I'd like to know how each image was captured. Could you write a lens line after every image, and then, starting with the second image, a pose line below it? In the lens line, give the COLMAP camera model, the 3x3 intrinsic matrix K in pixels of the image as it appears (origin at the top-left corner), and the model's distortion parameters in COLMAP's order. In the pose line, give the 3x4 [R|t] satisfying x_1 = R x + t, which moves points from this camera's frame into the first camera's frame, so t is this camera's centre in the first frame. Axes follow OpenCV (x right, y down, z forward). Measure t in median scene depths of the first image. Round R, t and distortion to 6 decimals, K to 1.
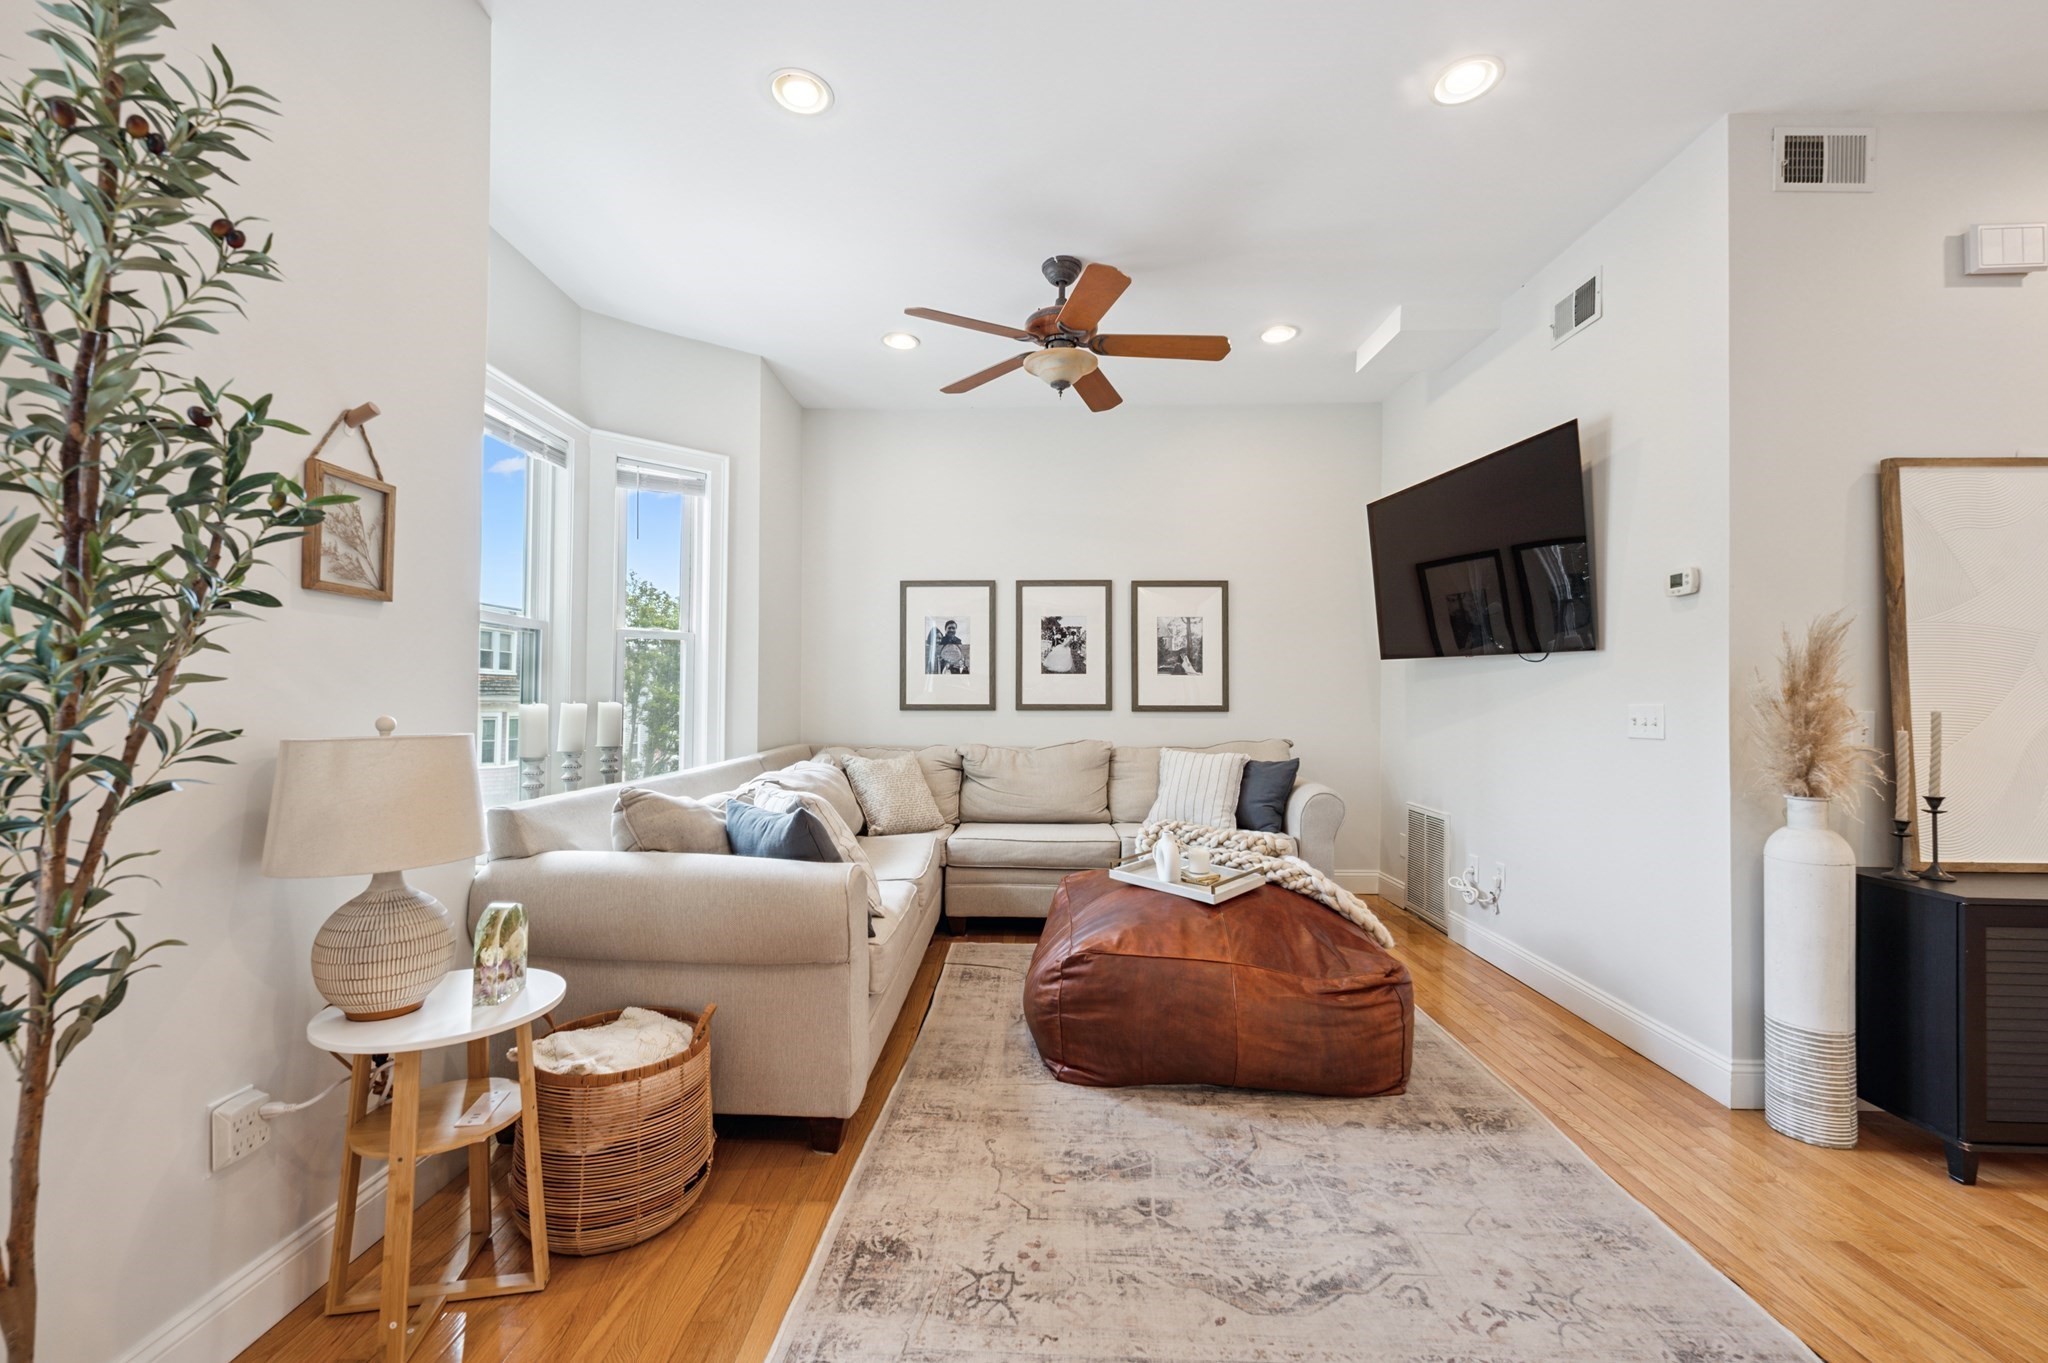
lens RADIAL K [[818.5, 0, 1022.6], [0, 818.5, 687.7], [0, 0, 1]] dist [-0.000423, 0.000063]
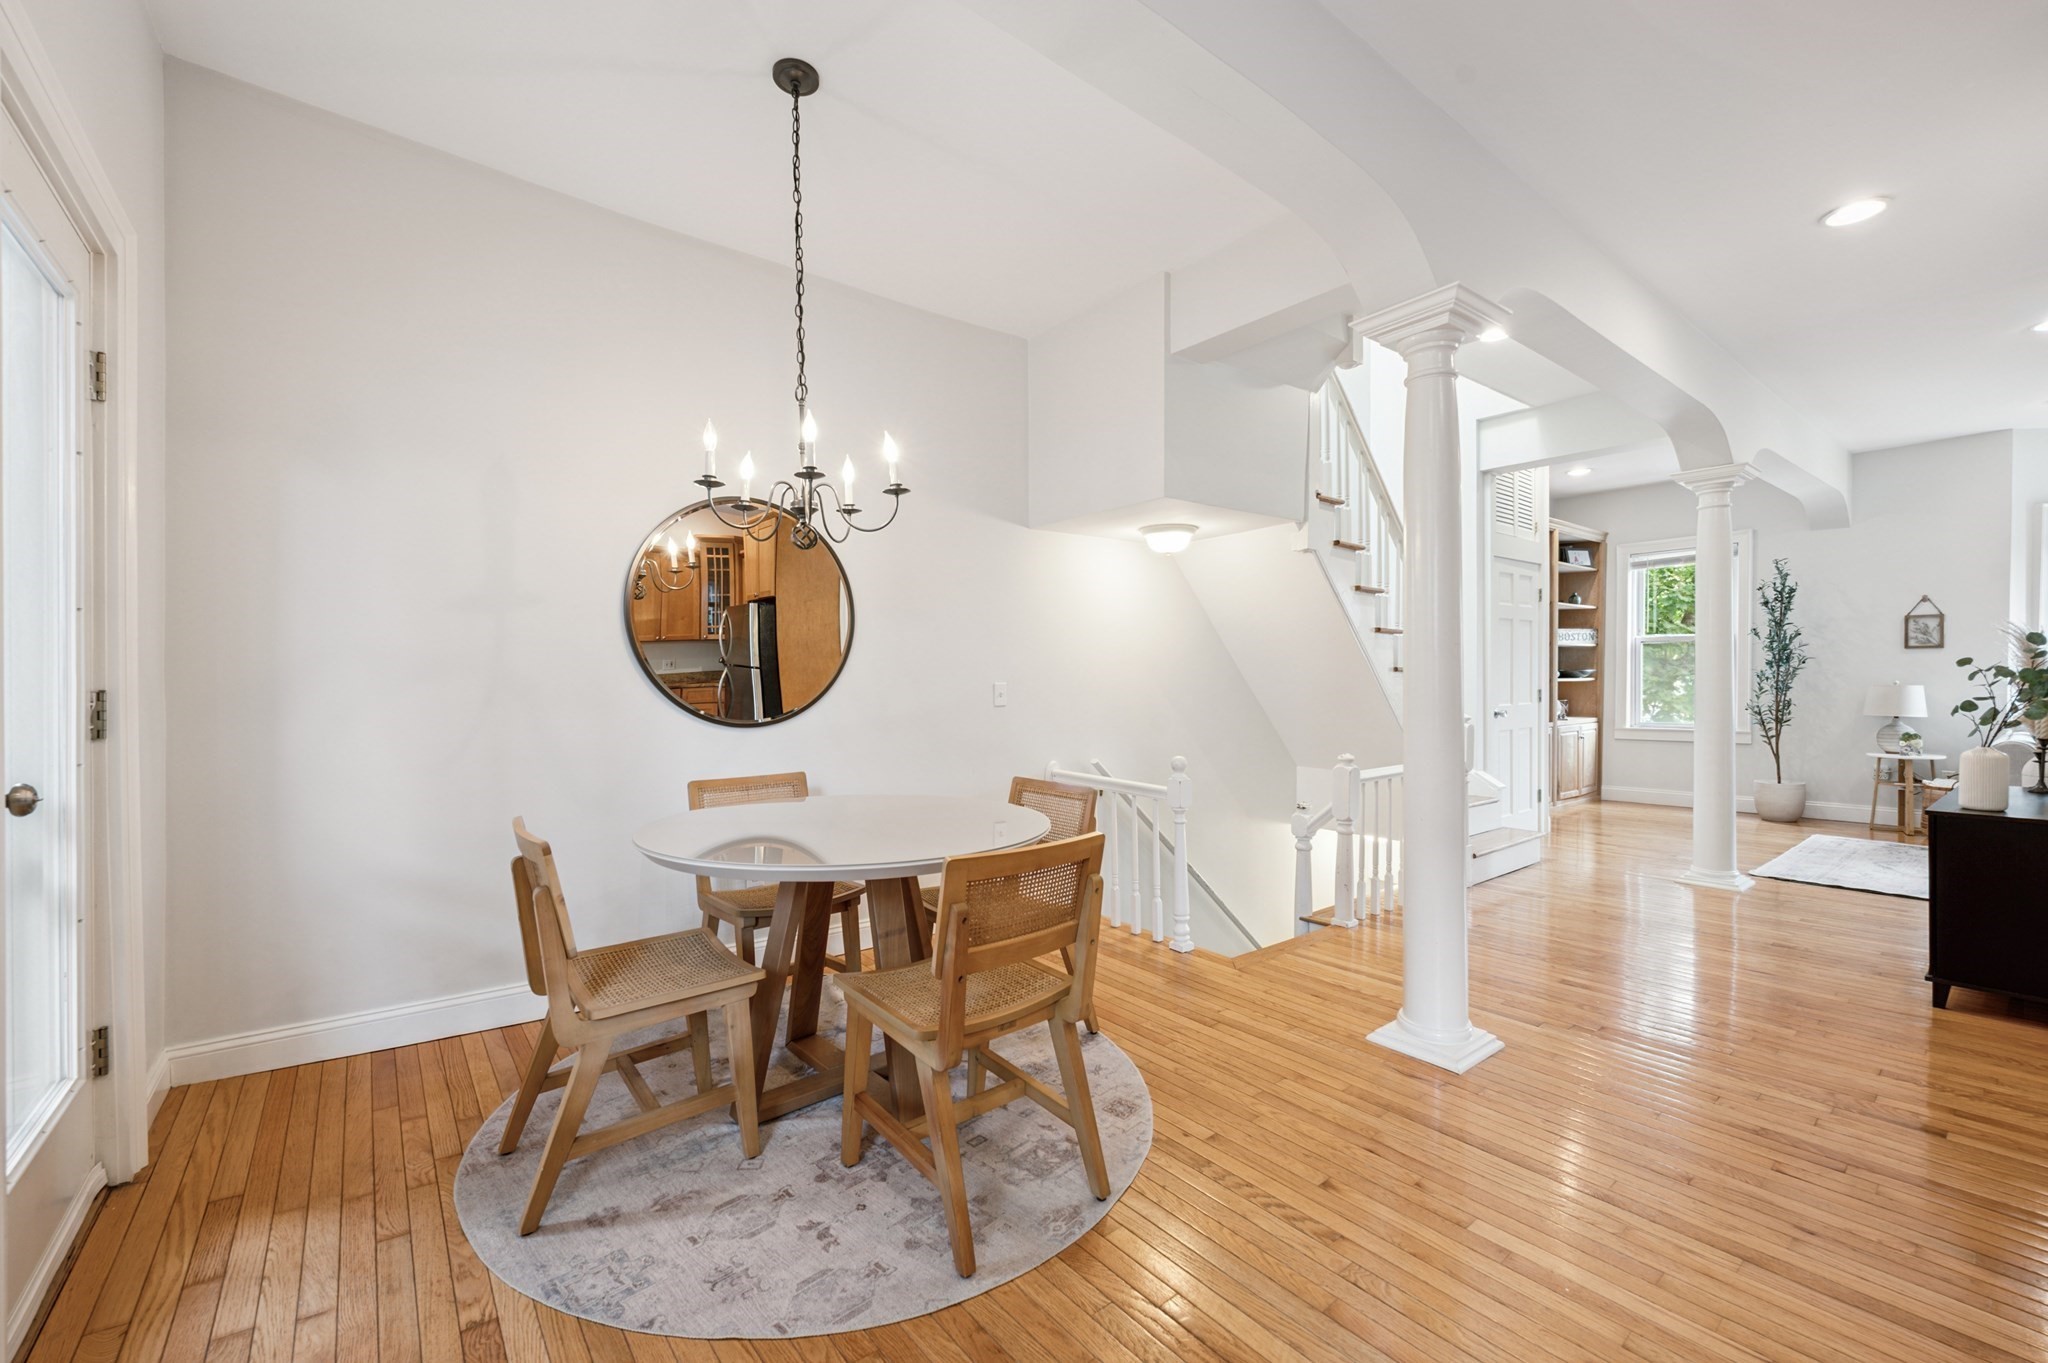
lens RADIAL K [[823.5, 0, 1024.7], [0, 823.5, 692.4], [0, 0, 1]] dist [-0.000403, 0.000138]
pose [[-0.777257, 0.010802, -0.629090, 3.195721], [0.016959, 0.999849, -0.003785, 0.022602], [0.628954, -0.013611, -0.777323, 0.910262]]
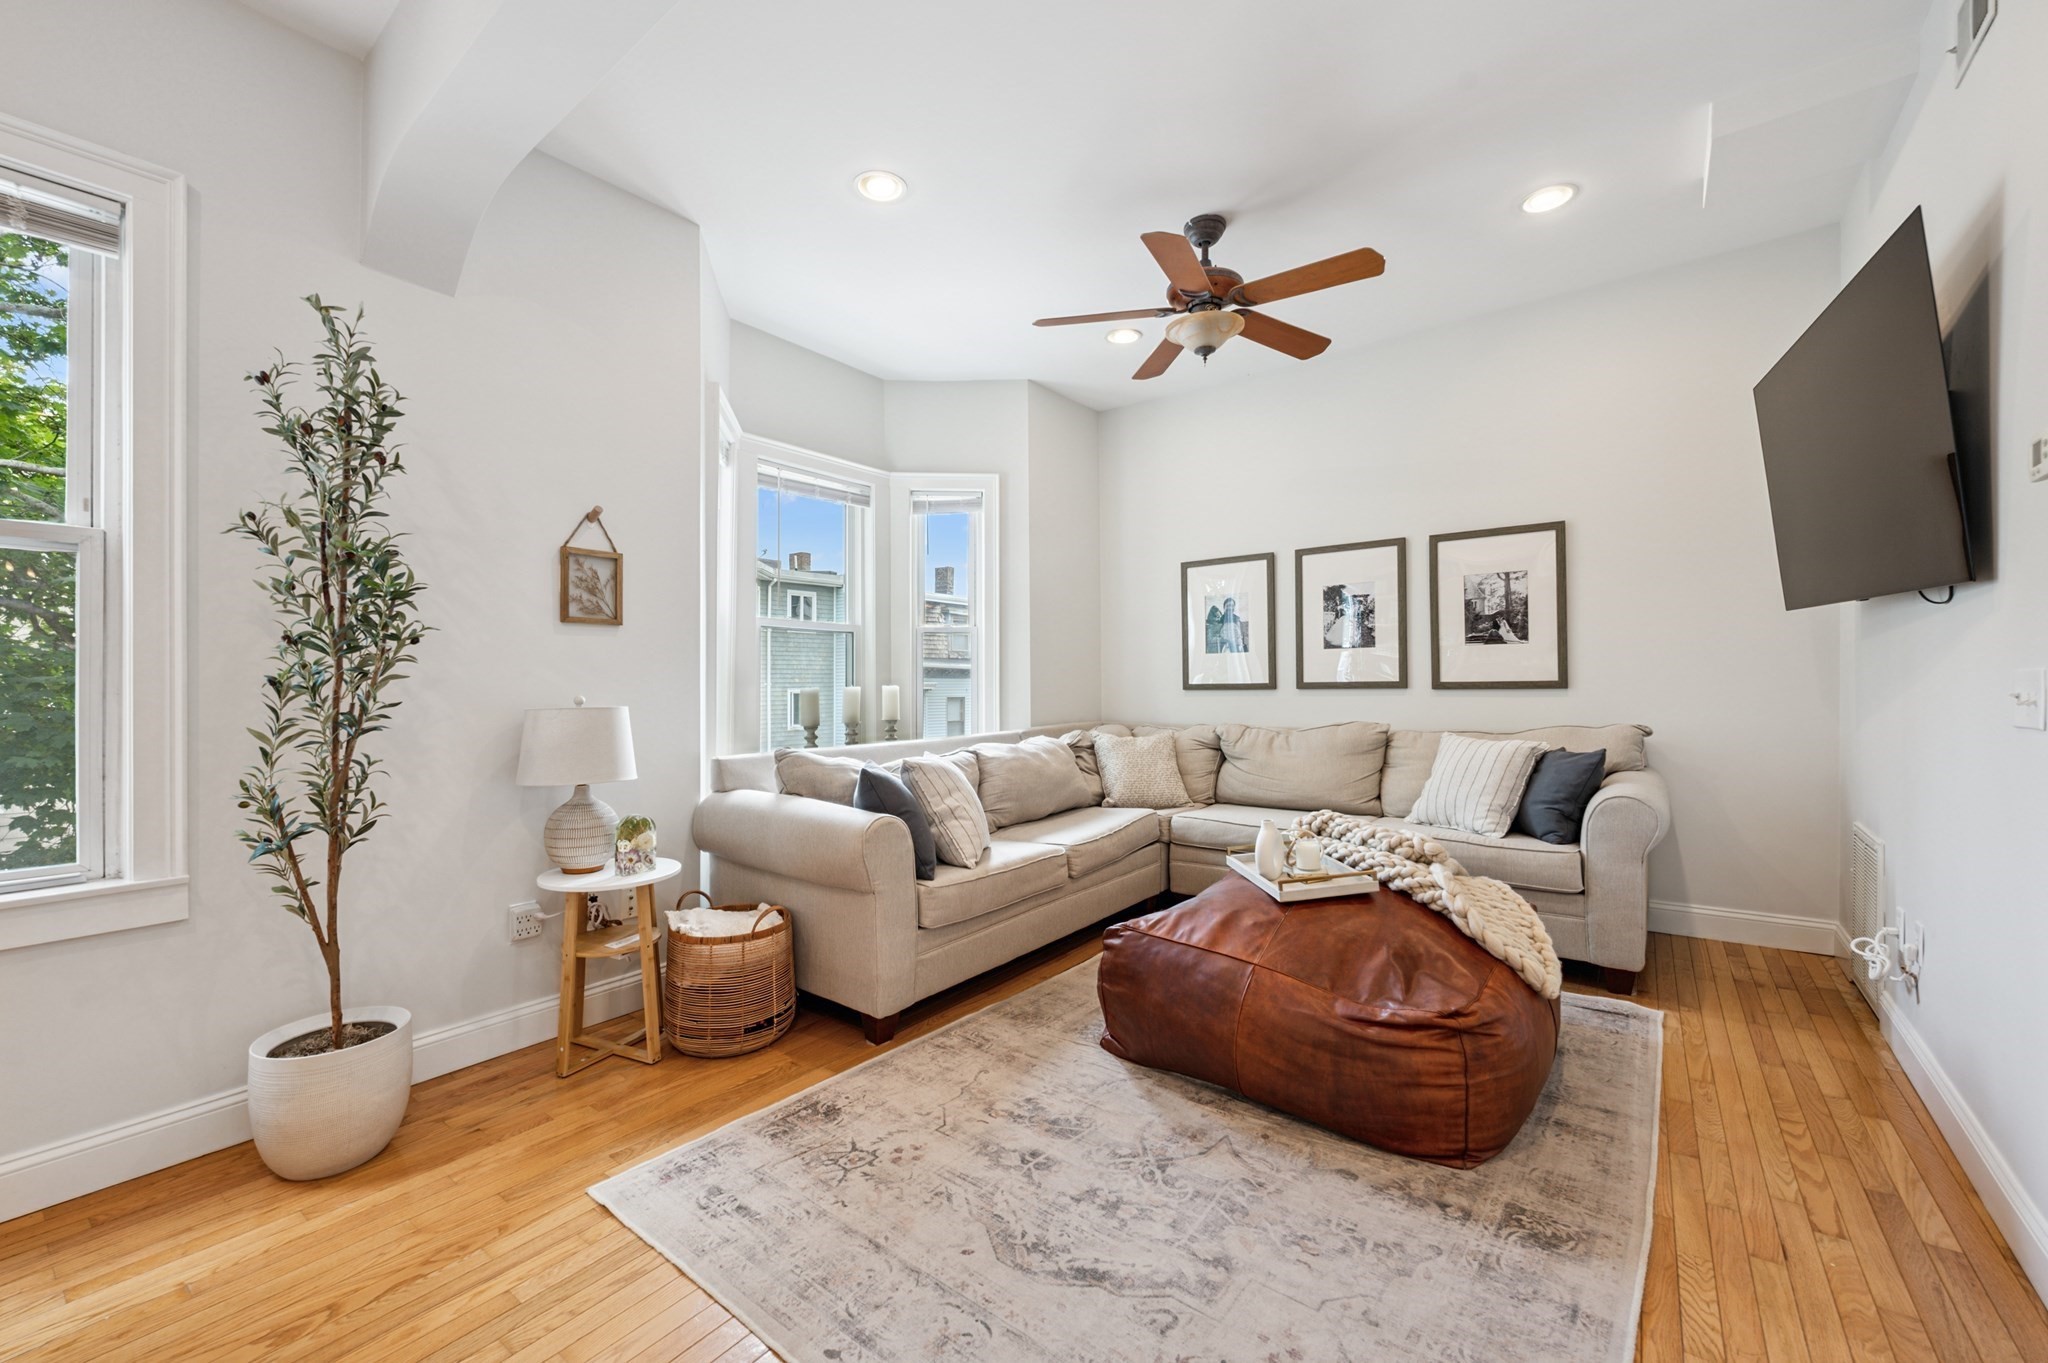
lens RADIAL K [[819.2, 0, 1015.4], [0, 819.2, 683.4], [0, 0, 1]] dist [-0.001161, -0.000093]
pose [[0.802763, -0.012365, -0.596170, 0.592183], [0.023204, 0.999675, 0.010511, 0.007771], [0.595847, -0.022271, 0.802789, 0.115750]]
